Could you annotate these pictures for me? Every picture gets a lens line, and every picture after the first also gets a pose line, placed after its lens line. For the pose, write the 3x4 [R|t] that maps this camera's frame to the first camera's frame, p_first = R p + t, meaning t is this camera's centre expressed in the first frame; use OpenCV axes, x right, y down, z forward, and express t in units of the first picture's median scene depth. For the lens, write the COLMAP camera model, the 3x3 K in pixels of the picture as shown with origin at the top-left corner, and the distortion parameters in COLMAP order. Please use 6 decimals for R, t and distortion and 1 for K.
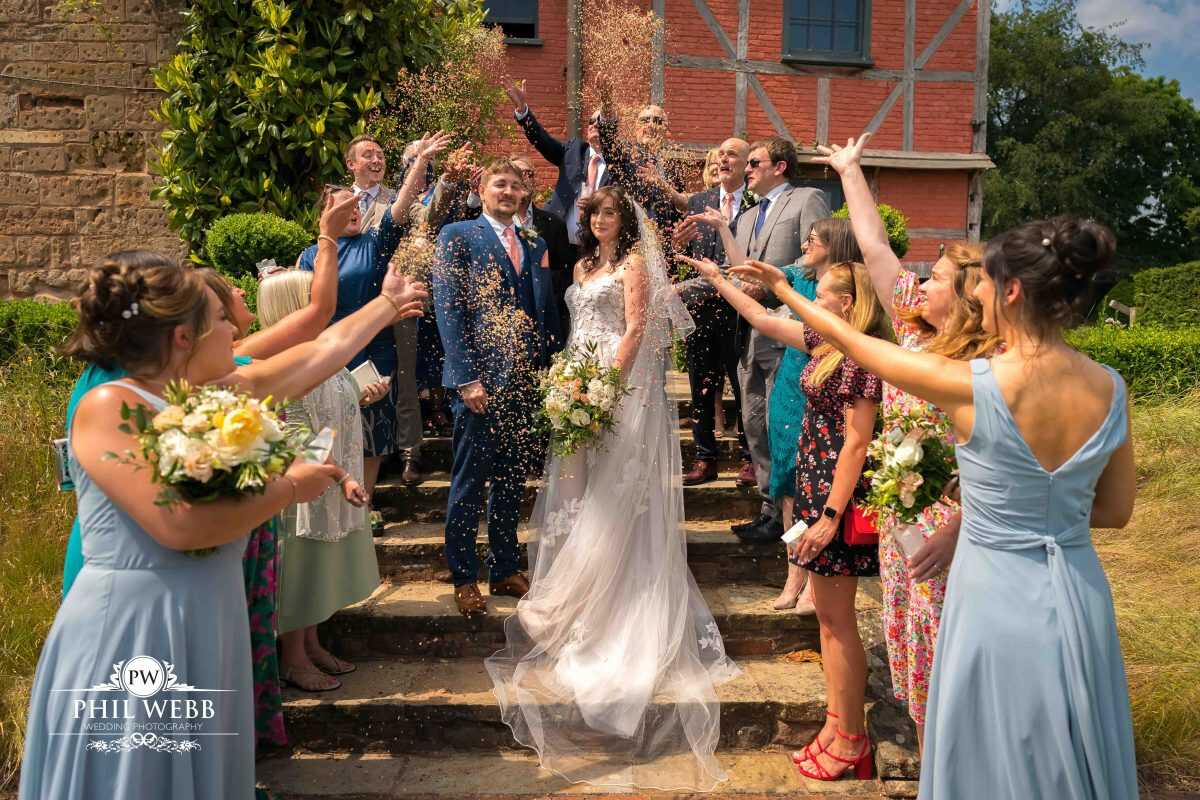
lens RADIAL K [[2665.3, 0, 600.1], [0, 2665.3, 399.7], [0, 0, 1]] dist [0.269881, 0.000000]
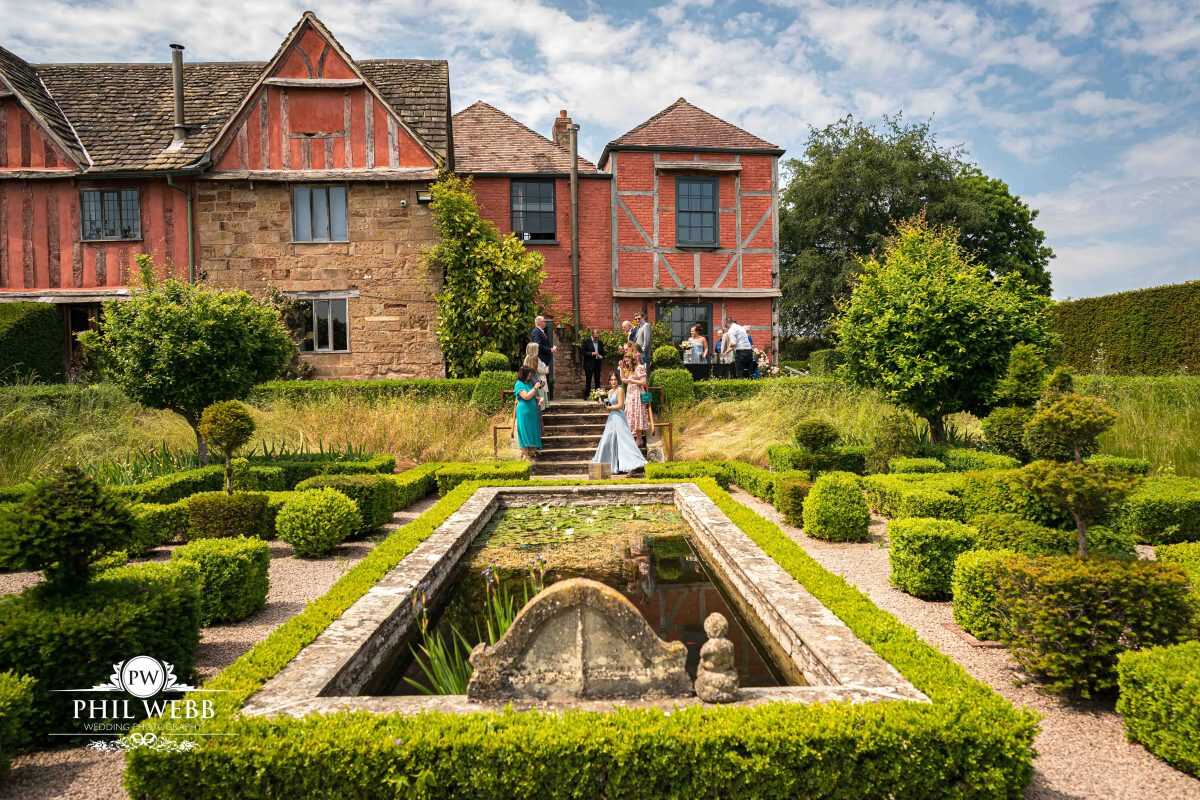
lens RADIAL K [[2665.3, 0, 600.0], [0, 2665.3, 400.5], [0, 0, 1]] dist [0.269881, 0.000000]
pose [[0.999756, -0.021178, 0.006266, -0.008647], [0.021271, 0.999657, -0.015265, 0.035066], [-0.005940, 0.015394, 0.999864, -1.758954]]
